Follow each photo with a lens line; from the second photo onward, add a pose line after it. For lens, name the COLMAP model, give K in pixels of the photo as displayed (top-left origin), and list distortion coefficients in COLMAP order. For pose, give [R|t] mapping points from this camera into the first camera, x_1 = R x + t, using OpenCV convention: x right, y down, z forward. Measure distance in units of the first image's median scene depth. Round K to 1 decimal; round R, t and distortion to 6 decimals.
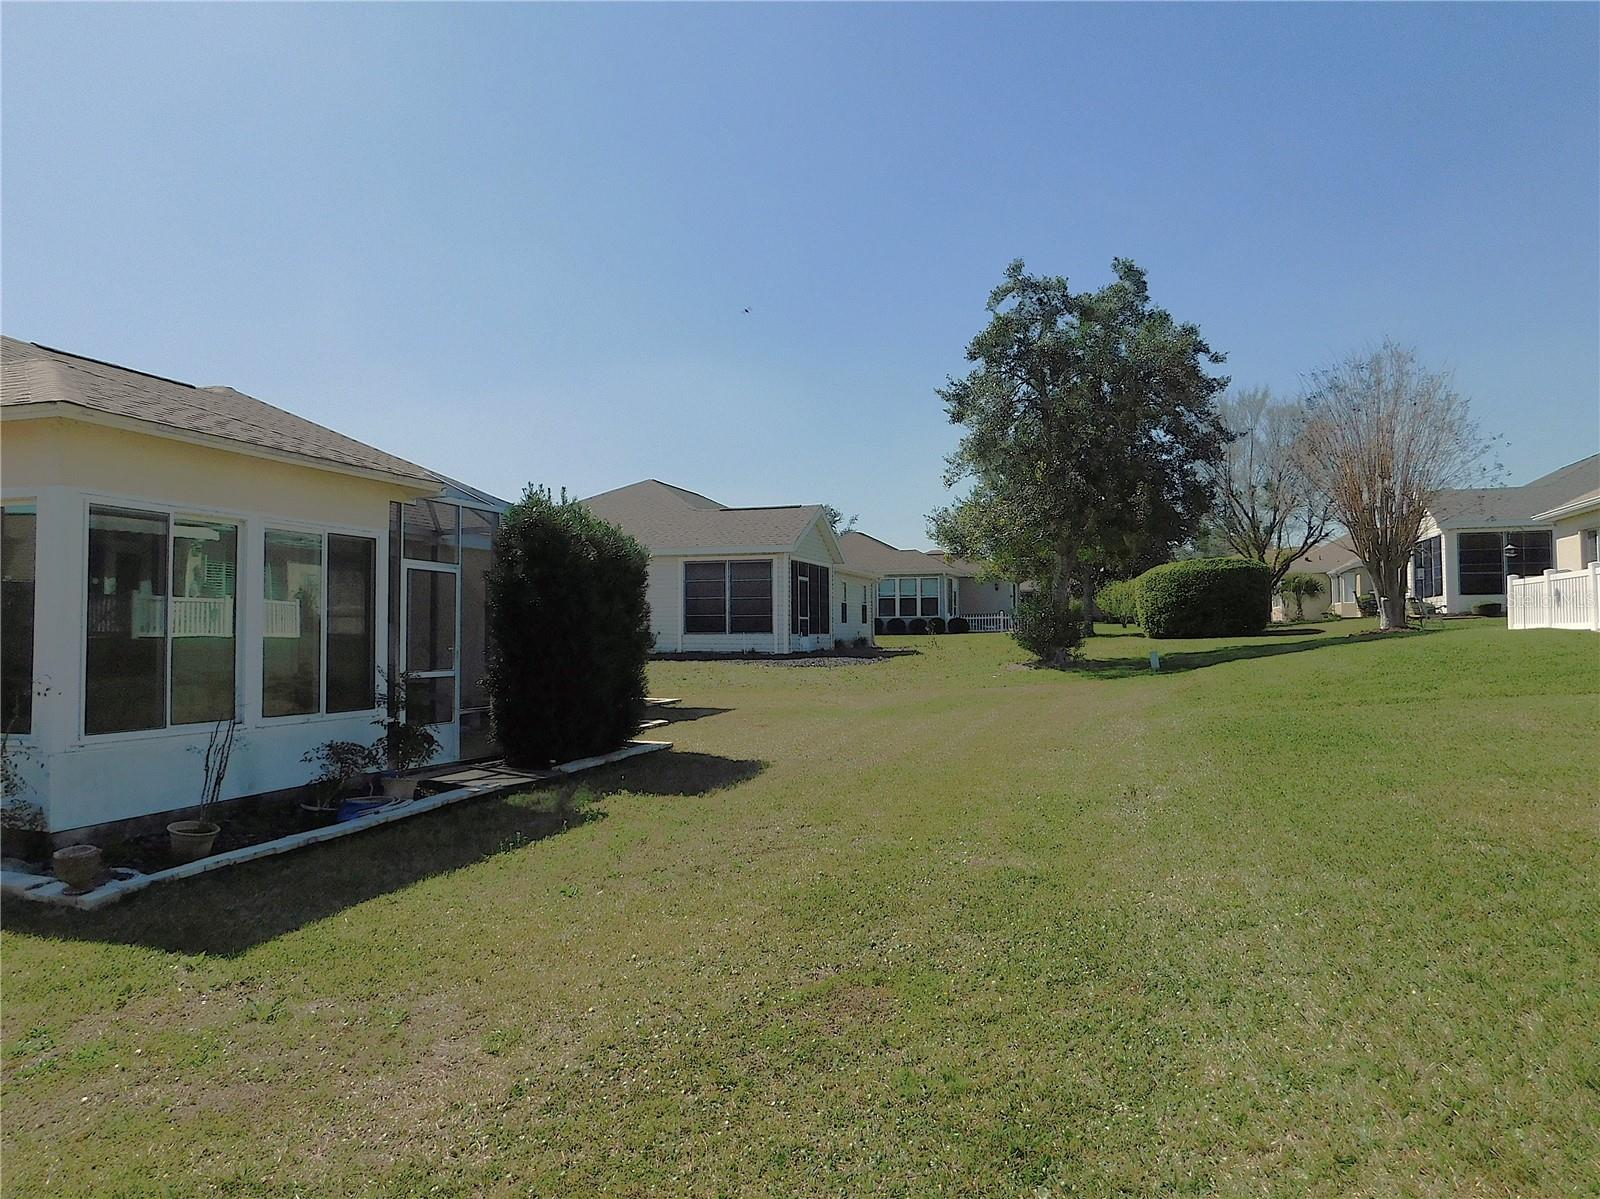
lens RADIAL K [[1092.9, 0, 813.6], [0, 1092.9, 585.3], [0, 0, 1]] dist [-0.067222, 0.056437]
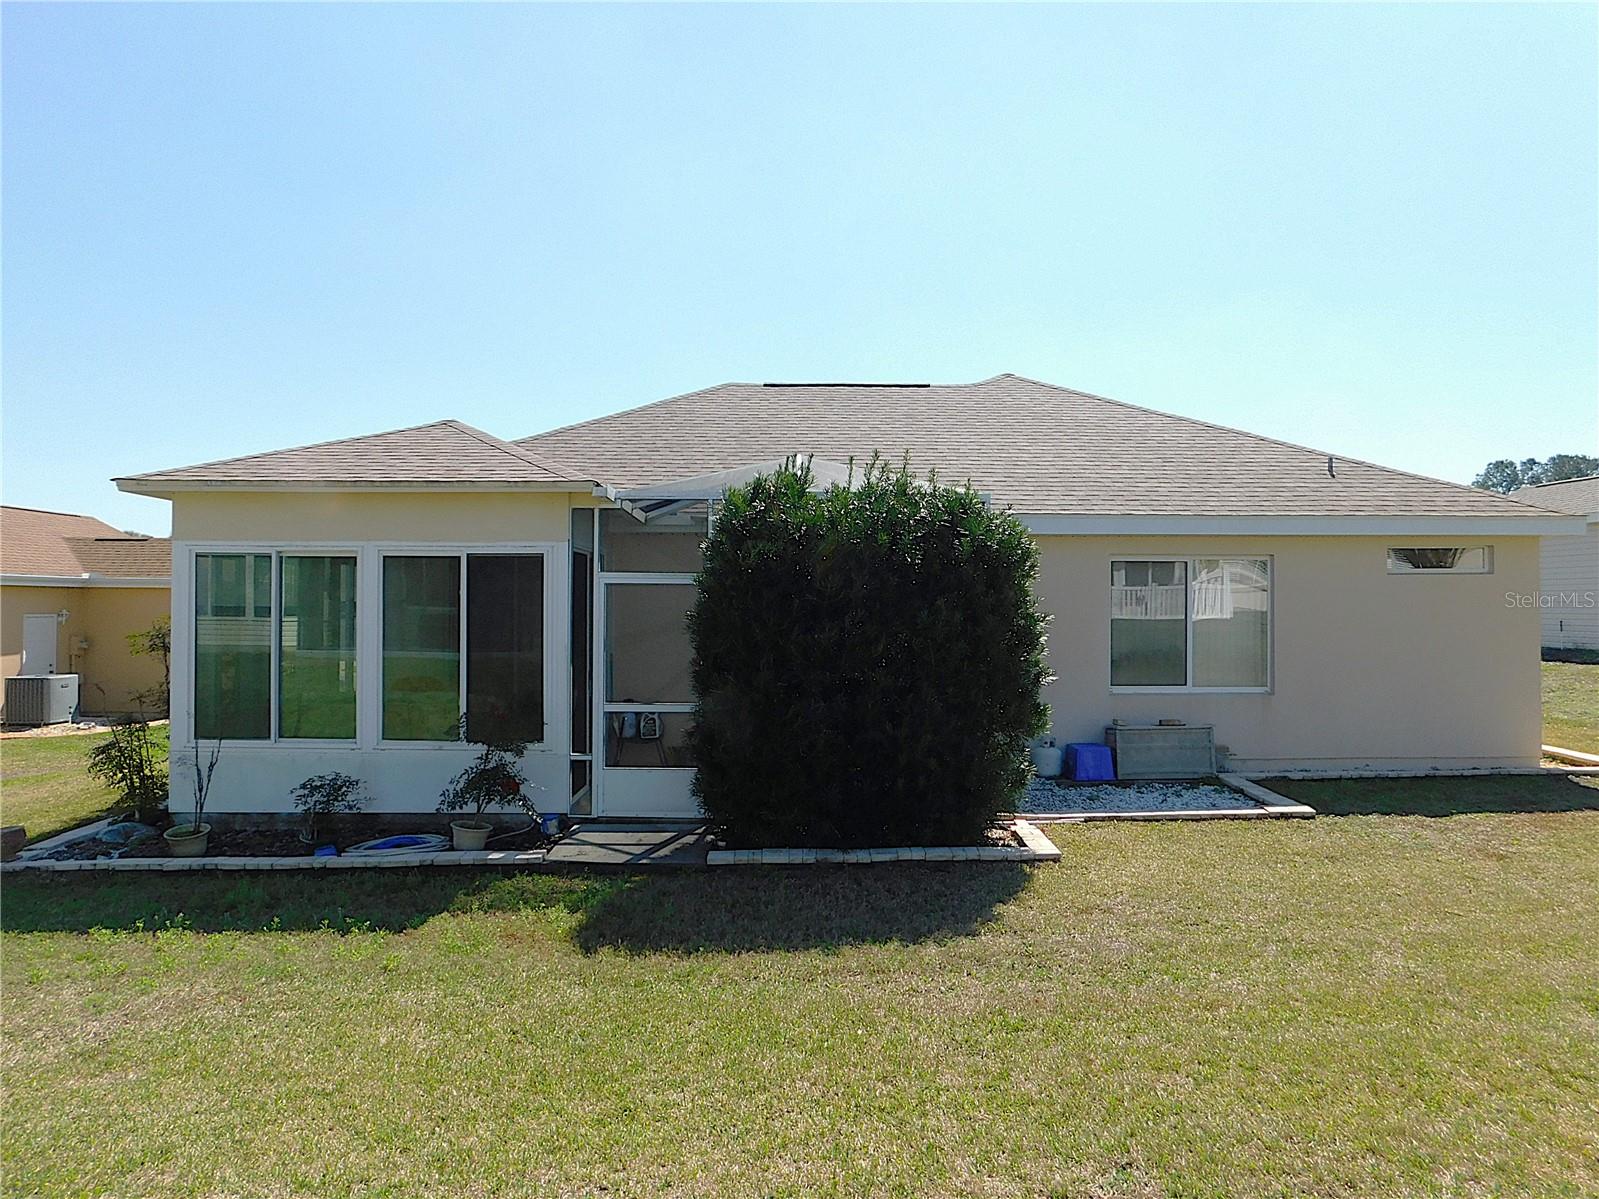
lens RADIAL K [[1092.3, 0, 790.8], [0, 1092.3, 608.4], [0, 0, 1]] dist [-0.067222, 0.056437]
pose [[0.302245, 0.019206, -0.953037, 0.488780], [0.039296, 0.998696, 0.032589, -0.017284], [0.952420, -0.047301, 0.301096, 0.876951]]
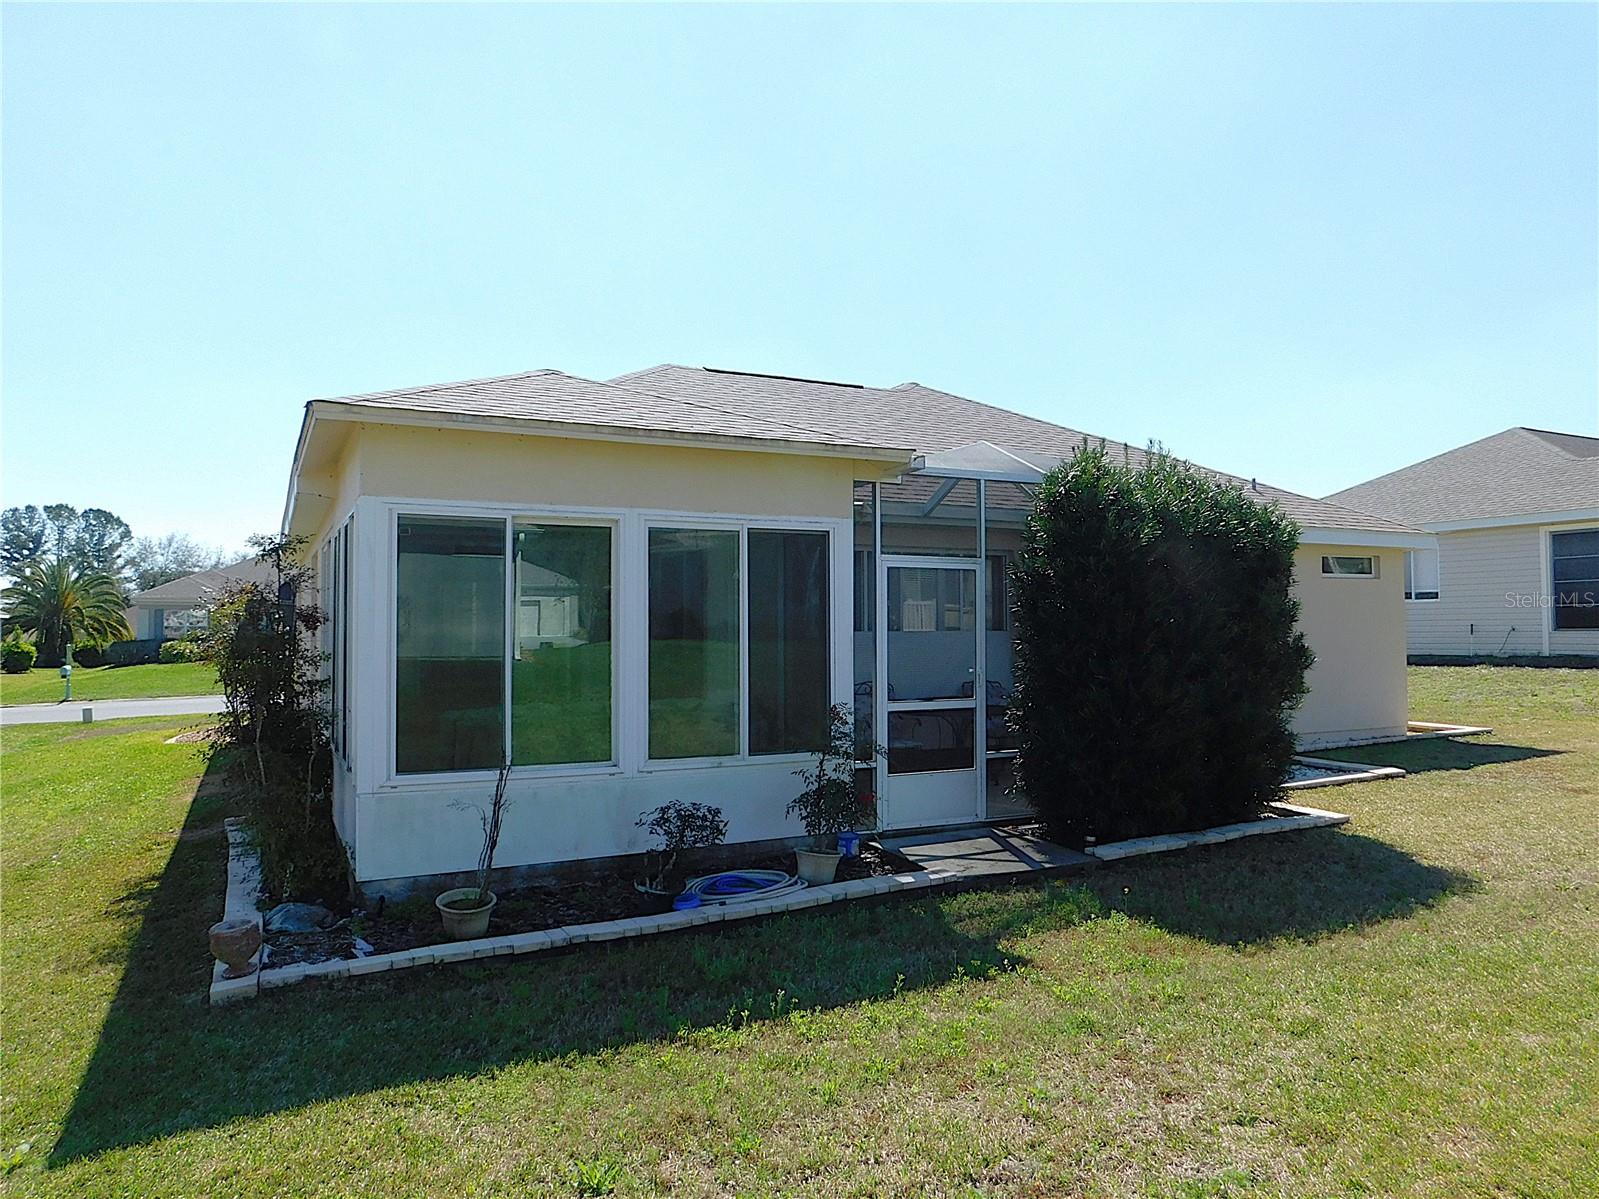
lens RADIAL K [[1092.3, 0, 827.5], [0, 1092.3, 566.1], [0, 0, 1]] dist [-0.067222, 0.056437]
pose [[0.705752, -0.034721, -0.707607, 0.141532], [0.031093, 0.999354, -0.018025, -0.003174], [0.707776, -0.009281, 0.706376, 0.425218]]
